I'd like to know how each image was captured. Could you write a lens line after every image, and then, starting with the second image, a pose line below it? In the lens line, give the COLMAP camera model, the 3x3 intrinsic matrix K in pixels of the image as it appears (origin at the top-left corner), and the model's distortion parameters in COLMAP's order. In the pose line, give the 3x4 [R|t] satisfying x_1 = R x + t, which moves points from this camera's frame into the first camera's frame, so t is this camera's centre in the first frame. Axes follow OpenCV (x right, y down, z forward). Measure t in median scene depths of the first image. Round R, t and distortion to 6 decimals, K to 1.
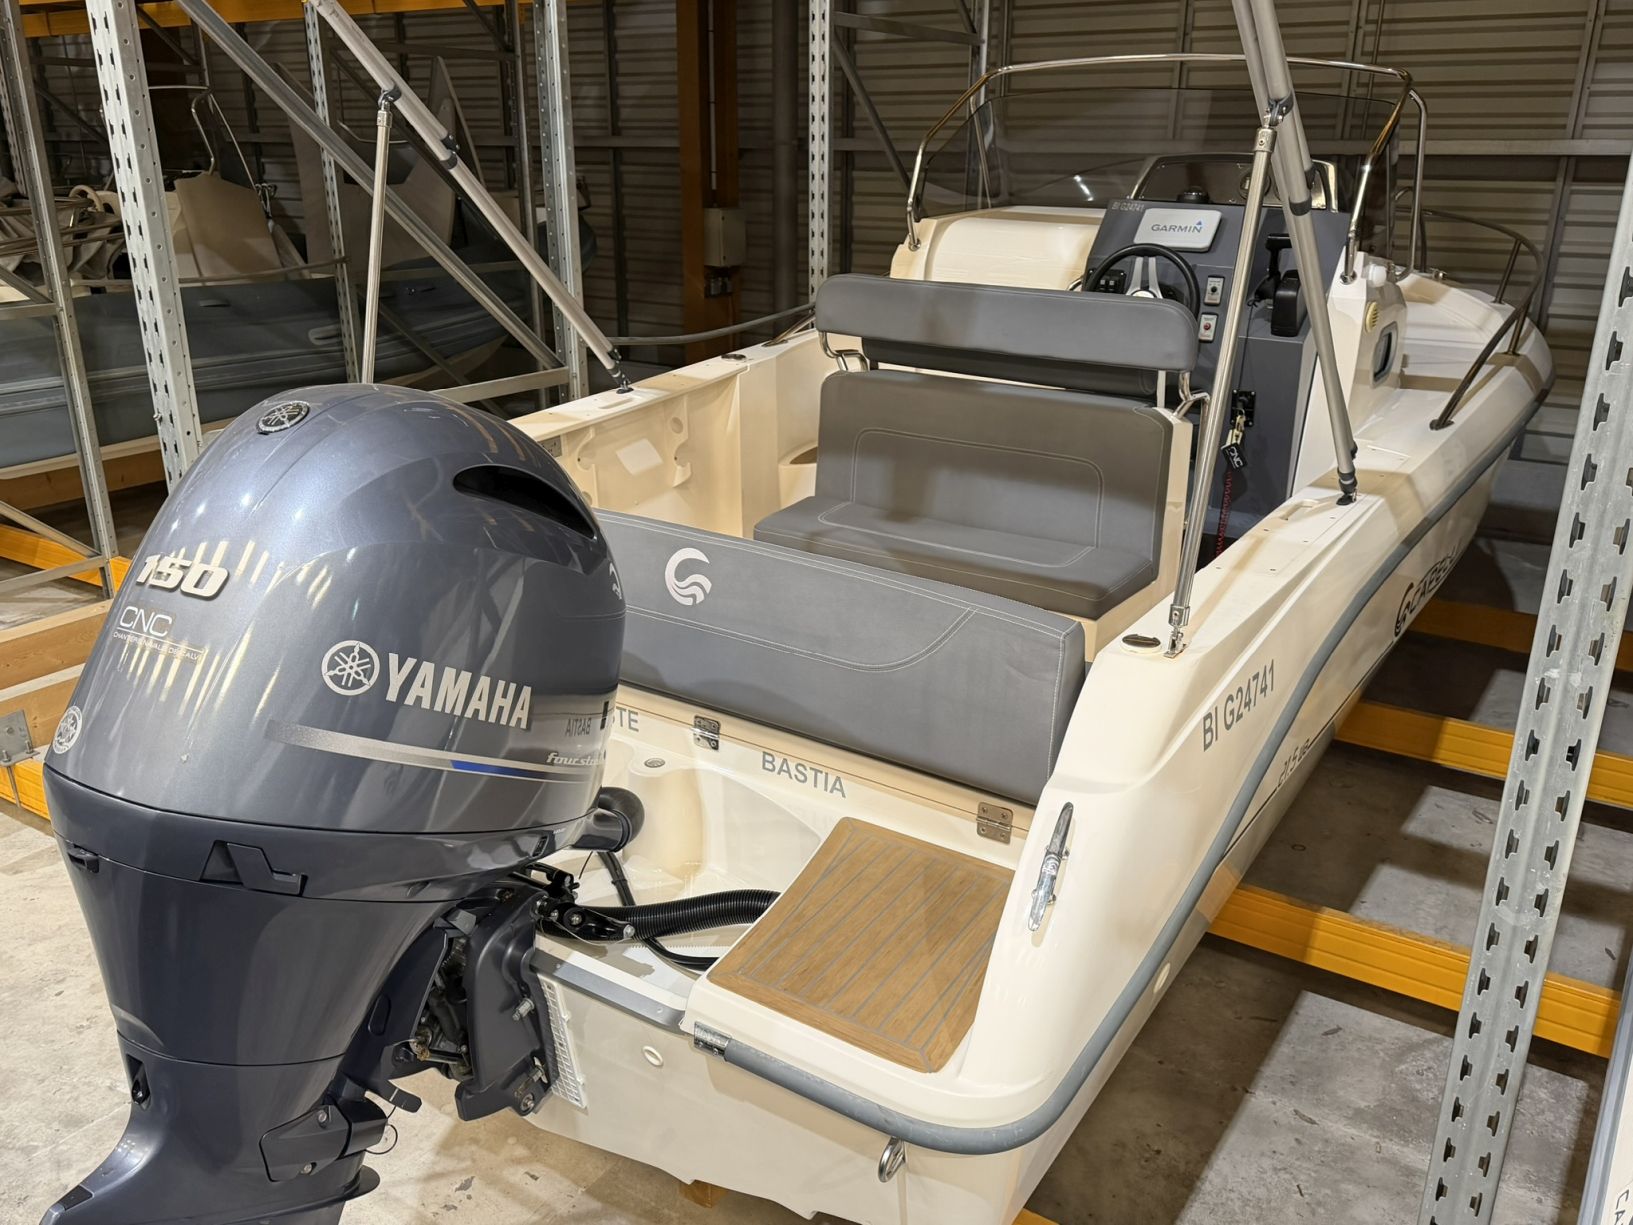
lens RADIAL K [[1309.6, 0, 821.8], [0, 1309.6, 620.8], [0, 0, 1]] dist [0.053767, -0.058042]
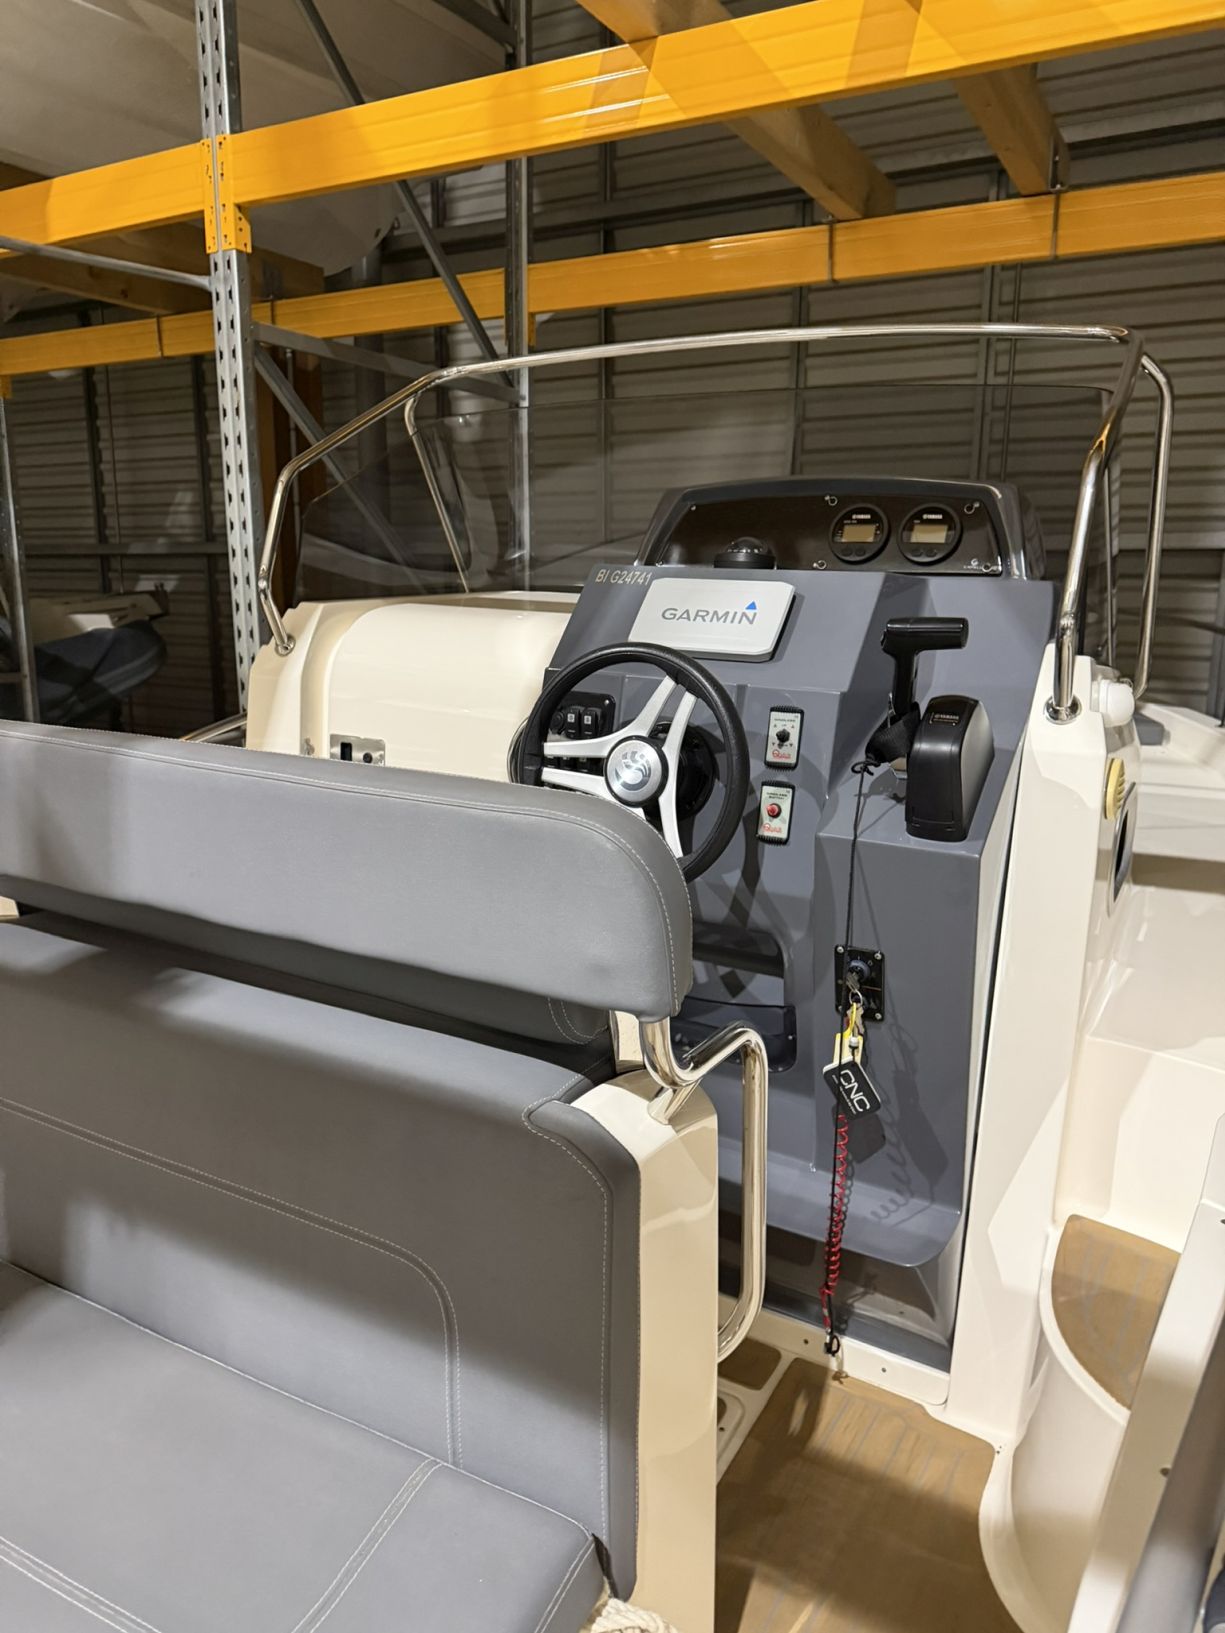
lens RADIAL K [[1163.6, 0, 604.5], [0, 1163.6, 801.4], [0, 0, 1]] dist [0.013639, -0.014322]
pose [[0.998002, -0.015166, 0.061328, 0.257504], [0.024286, 0.988262, -0.150825, -0.206854], [-0.058321, 0.152014, 0.986656, 0.740184]]
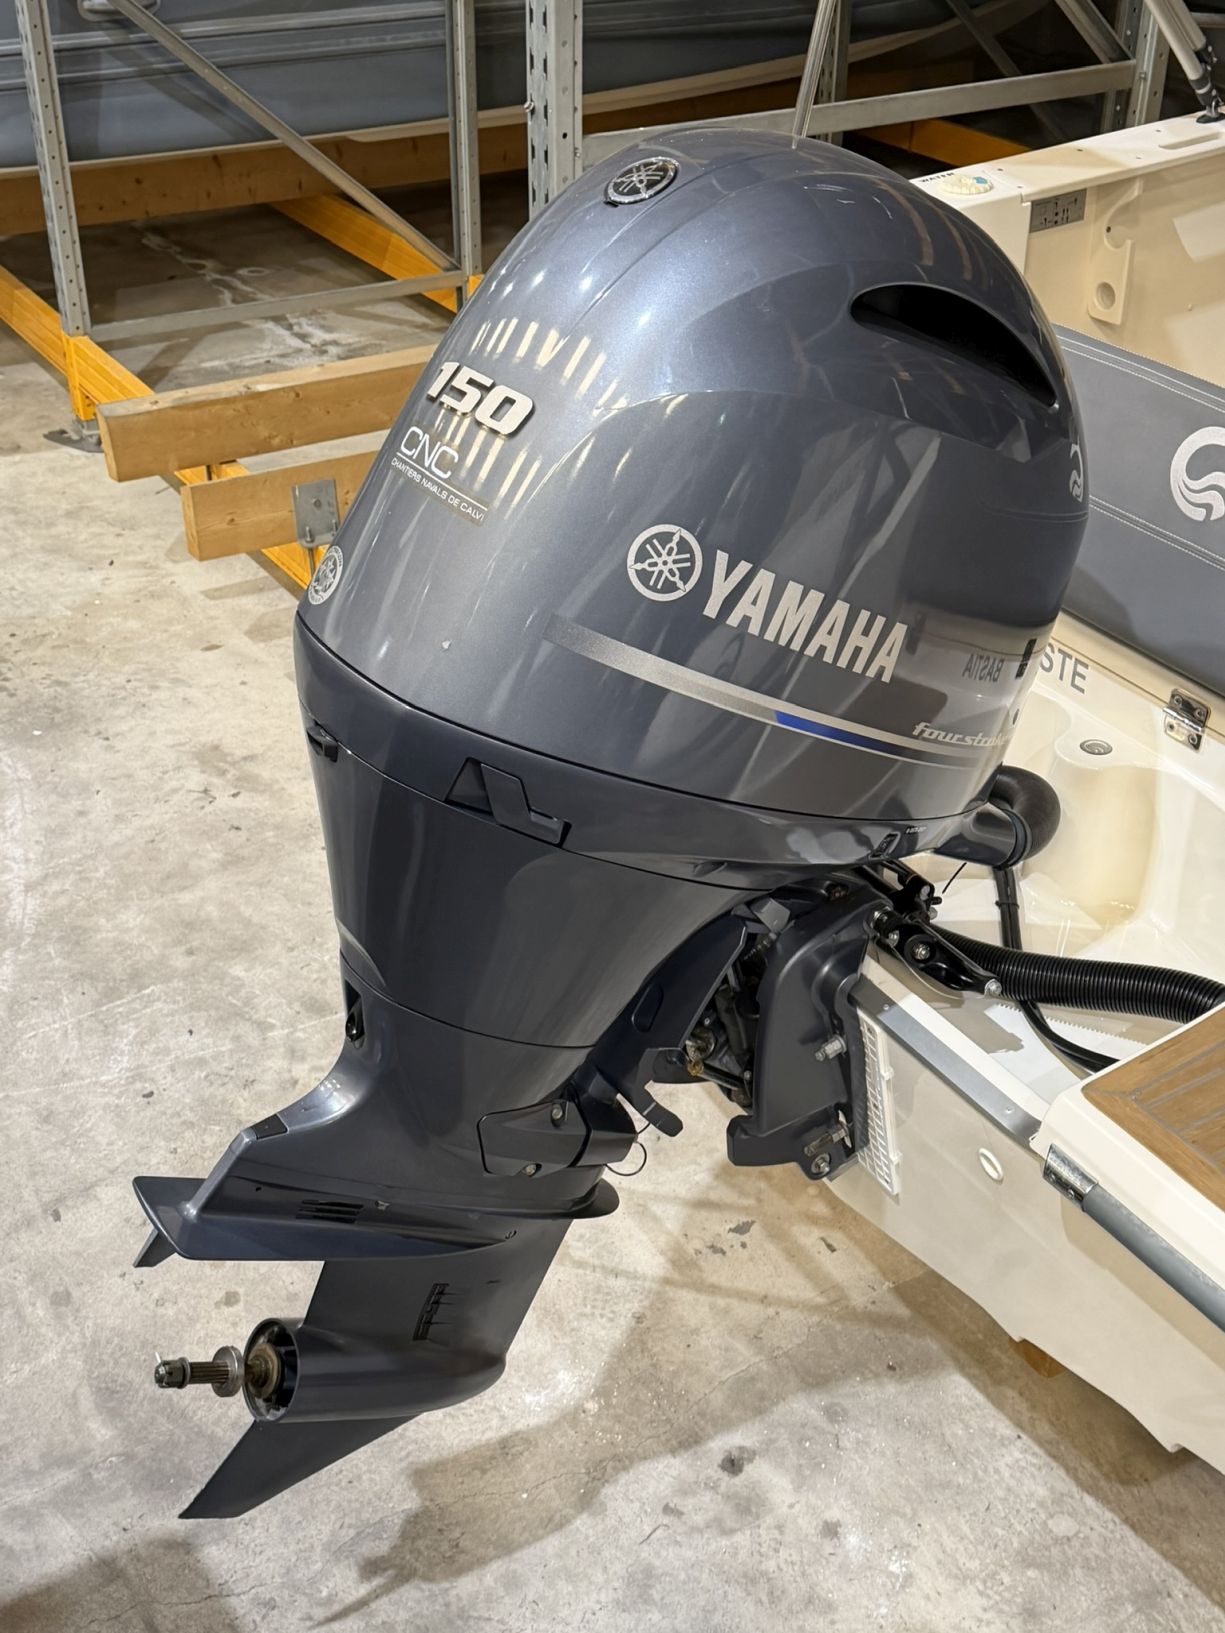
lens RADIAL K [[1968.0, 0, 611.7], [0, 1968.0, 824.6], [0, 0, 1]] dist [0.119479, 0.000000]
pose [[0.897967, 0.230765, -0.374704, 0.030845], [-0.151133, 0.961407, 0.229904, -0.038922], [0.413296, -0.149816, 0.898188, -0.003662]]
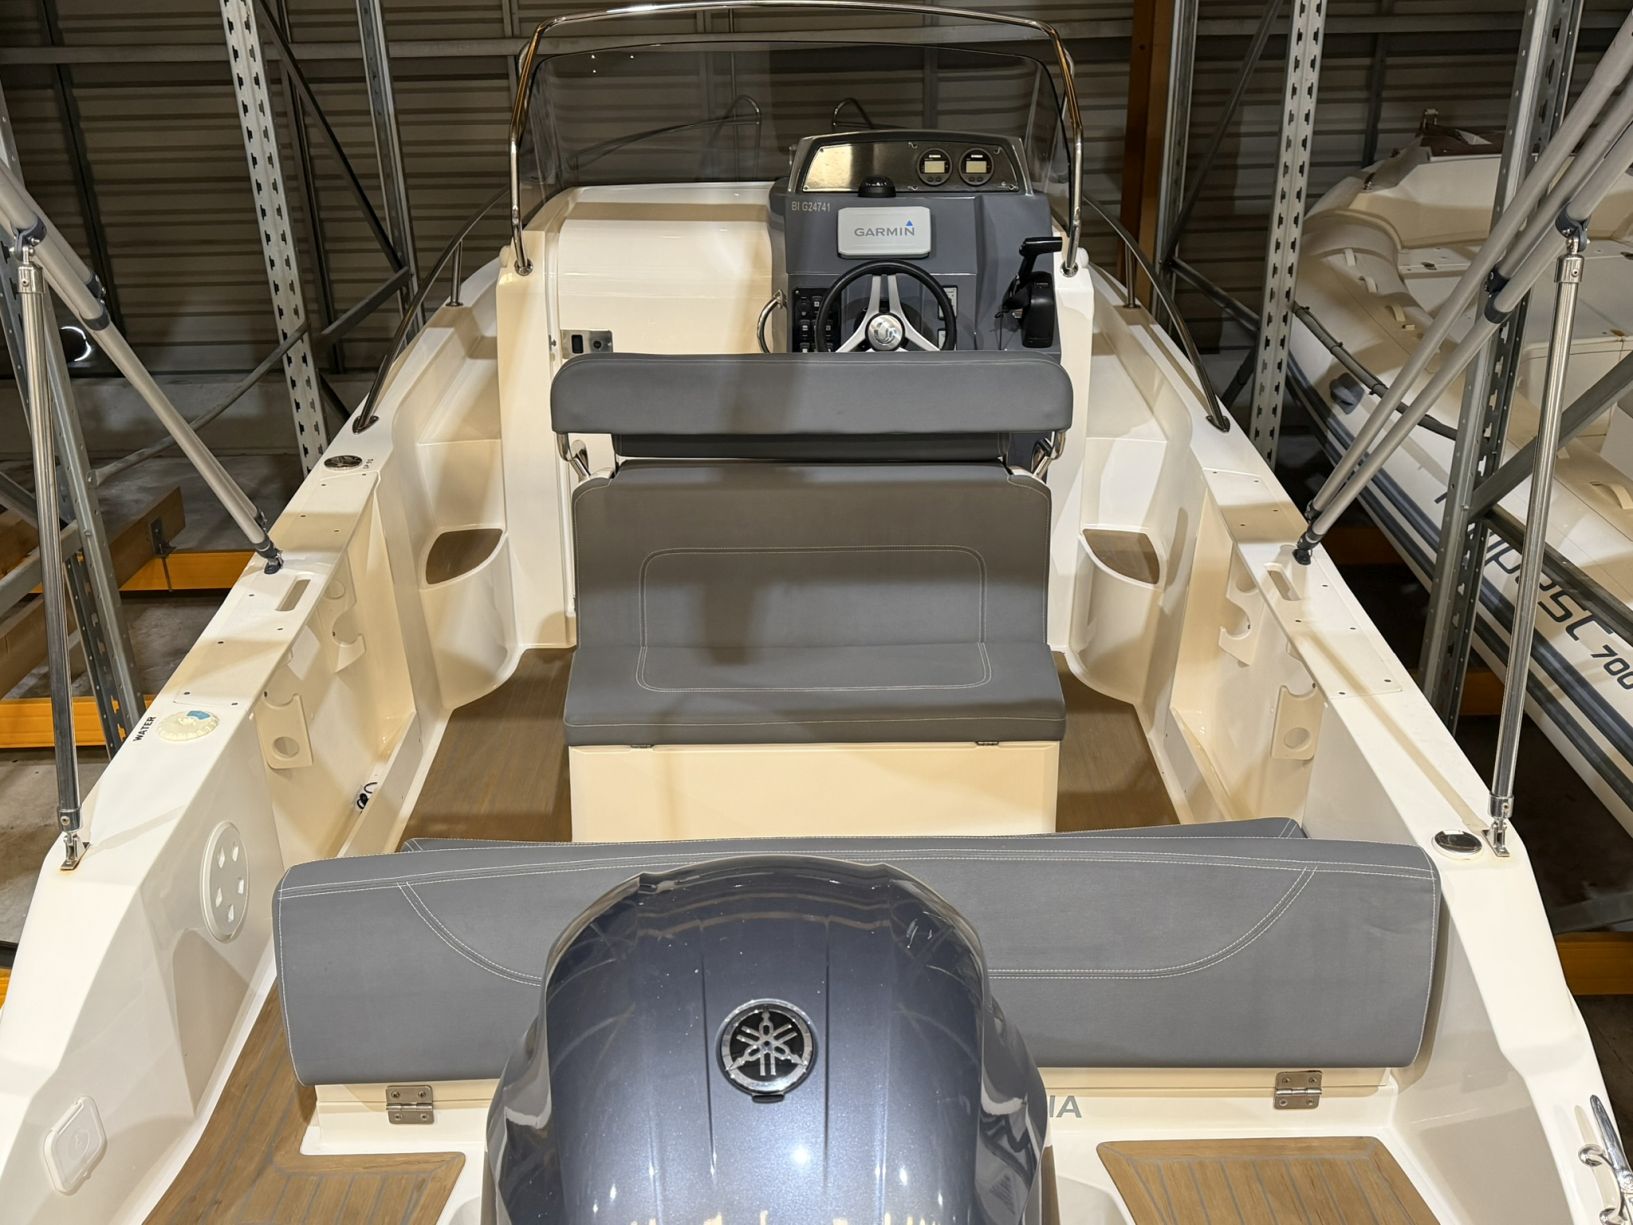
lens RADIAL K [[1493.5, 0, 812.2], [0, 1493.5, 605.7], [0, 0, 1]] dist [0.001461, 0.000000]
pose [[0.843255, -0.236803, 0.482540, -0.378183], [0.211260, 0.971493, 0.107570, -0.227985], [-0.494257, 0.011232, 0.869243, 0.242655]]
